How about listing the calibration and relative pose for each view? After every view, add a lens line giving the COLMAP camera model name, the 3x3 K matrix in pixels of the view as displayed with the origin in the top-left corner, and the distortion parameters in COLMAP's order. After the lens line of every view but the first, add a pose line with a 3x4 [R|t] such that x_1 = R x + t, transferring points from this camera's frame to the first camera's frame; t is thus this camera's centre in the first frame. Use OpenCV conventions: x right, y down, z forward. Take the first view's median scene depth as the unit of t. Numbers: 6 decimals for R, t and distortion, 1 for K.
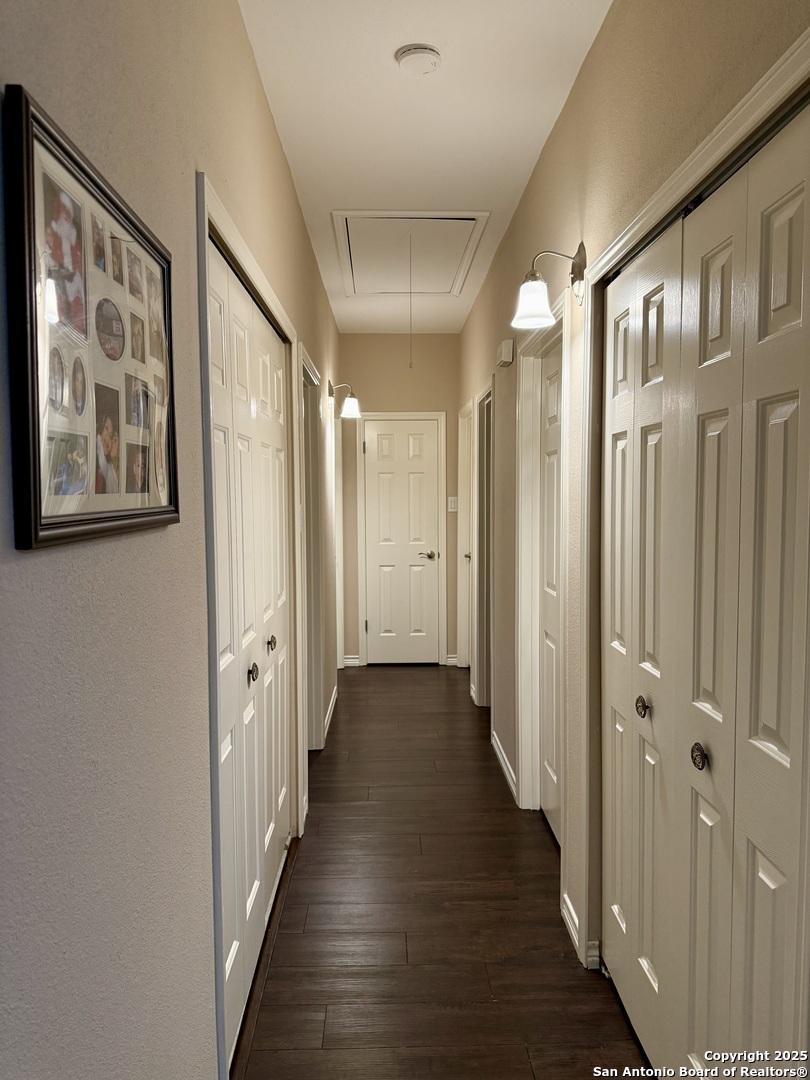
lens RADIAL K [[761.3, 0, 403.8], [0, 761.3, 538.5], [0, 0, 1]] dist [0.058955, 0.000222]
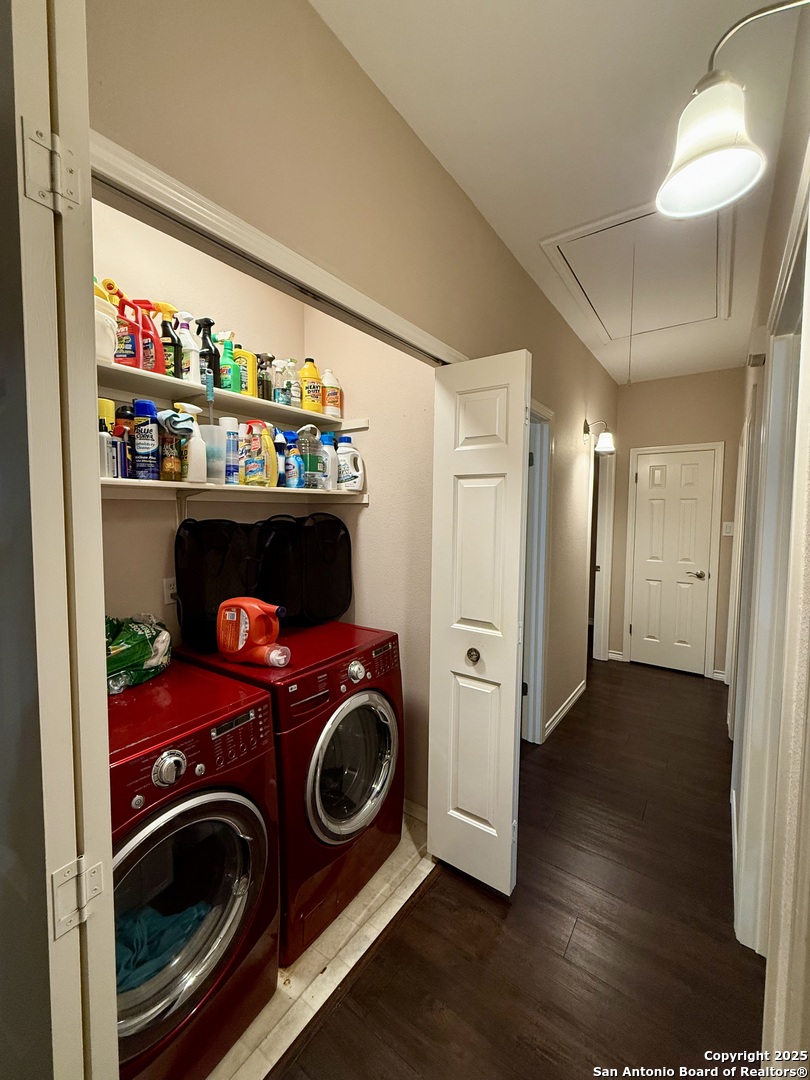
lens RADIAL K [[434.0, 0, 407.2], [0, 434.0, 534.6], [0, 0, 1]] dist [-0.001635, 0.000226]
pose [[0.792496, 0.048615, -0.607937, 0.077872], [-0.052406, 0.998559, 0.011538, -0.021005], [0.607622, 0.022716, 0.793902, 0.254968]]
